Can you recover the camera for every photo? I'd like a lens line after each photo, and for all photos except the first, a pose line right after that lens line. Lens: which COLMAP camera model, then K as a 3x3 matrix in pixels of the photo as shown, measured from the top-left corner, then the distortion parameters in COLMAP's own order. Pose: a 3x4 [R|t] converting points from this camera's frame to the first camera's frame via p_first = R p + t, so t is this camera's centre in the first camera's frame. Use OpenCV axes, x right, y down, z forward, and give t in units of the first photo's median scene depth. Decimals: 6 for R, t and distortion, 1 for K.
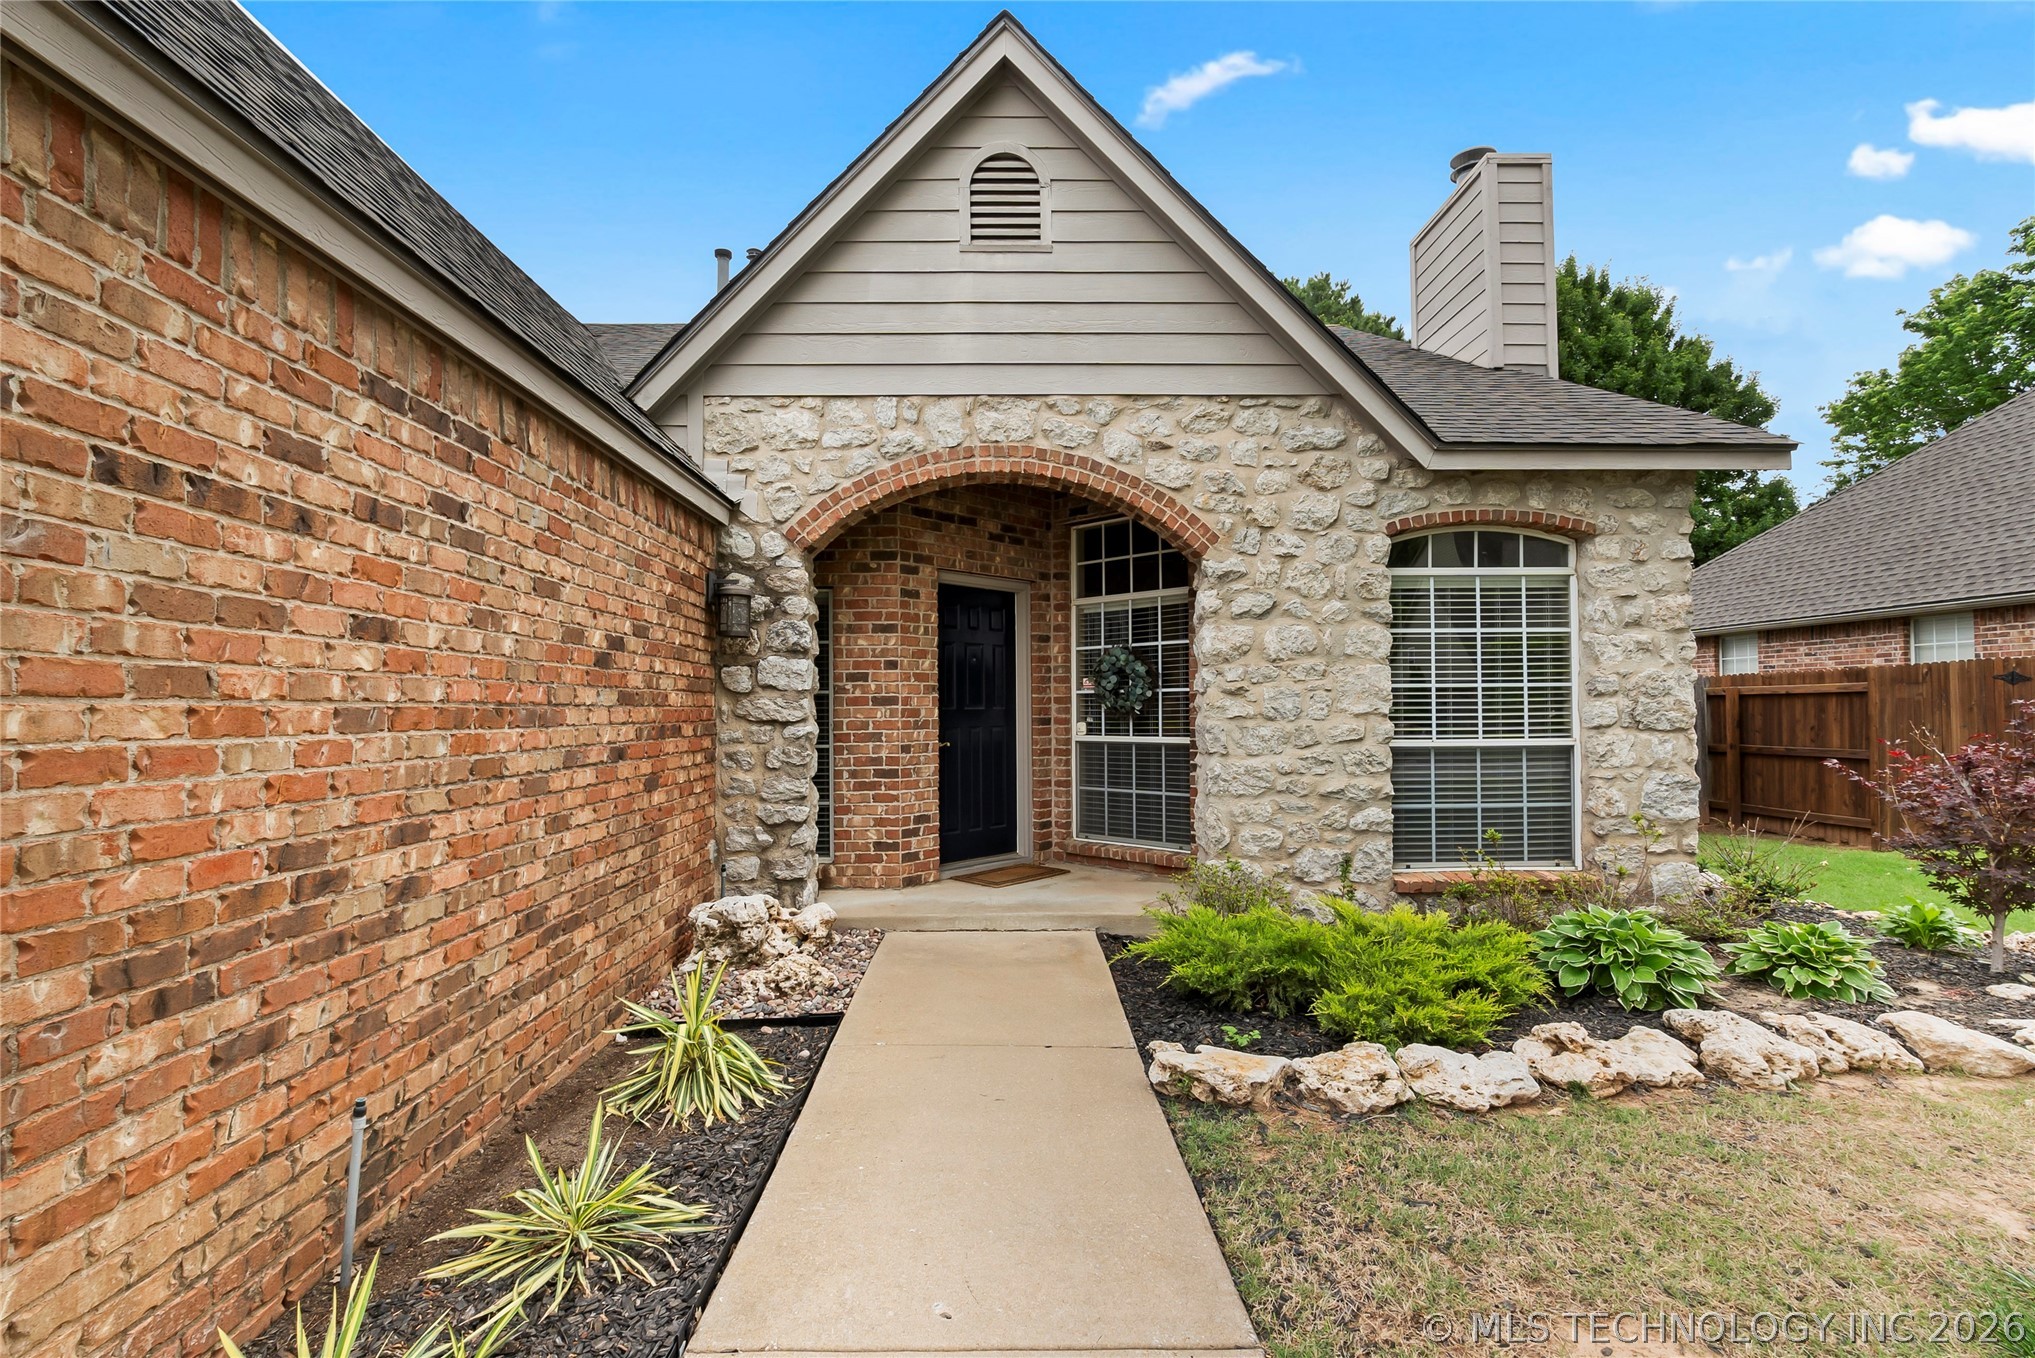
lens RADIAL K [[959.0, 0, 1016.5], [0, 959.0, 689.6], [0, 0, 1]] dist [-0.006007, 0.000250]
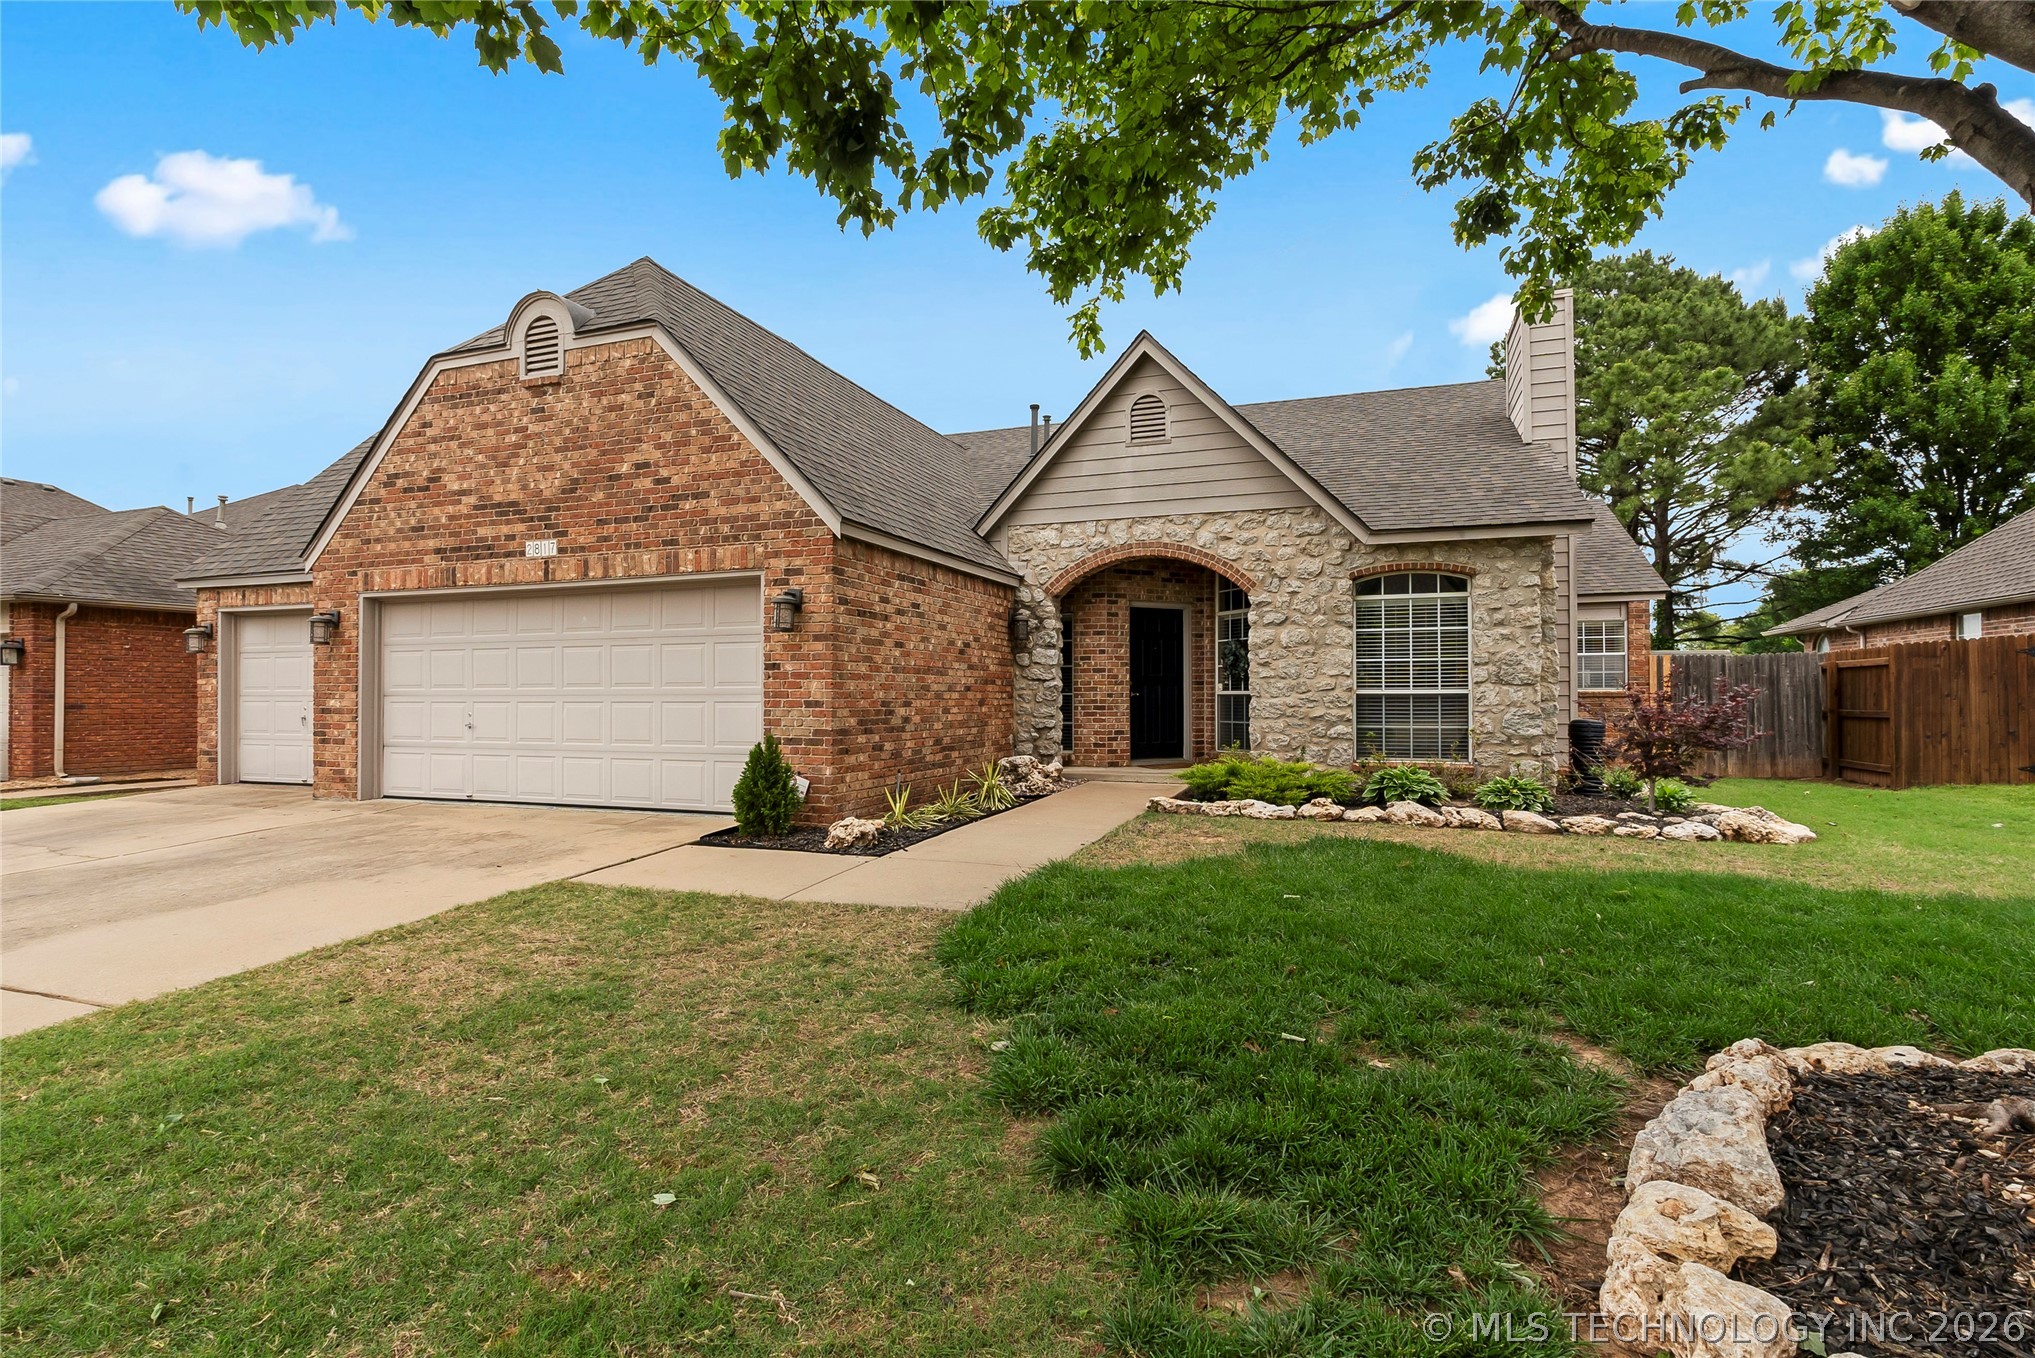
lens RADIAL K [[959.0, 0, 1017.8], [0, 959.0, 678.4], [0, 0, 1]] dist [-0.006007, 0.000250]
pose [[0.931358, -0.000767, -0.364104, 0.465993], [0.002445, 0.999988, 0.004149, 0.021802], [0.364096, -0.004755, 0.931349, -0.970760]]
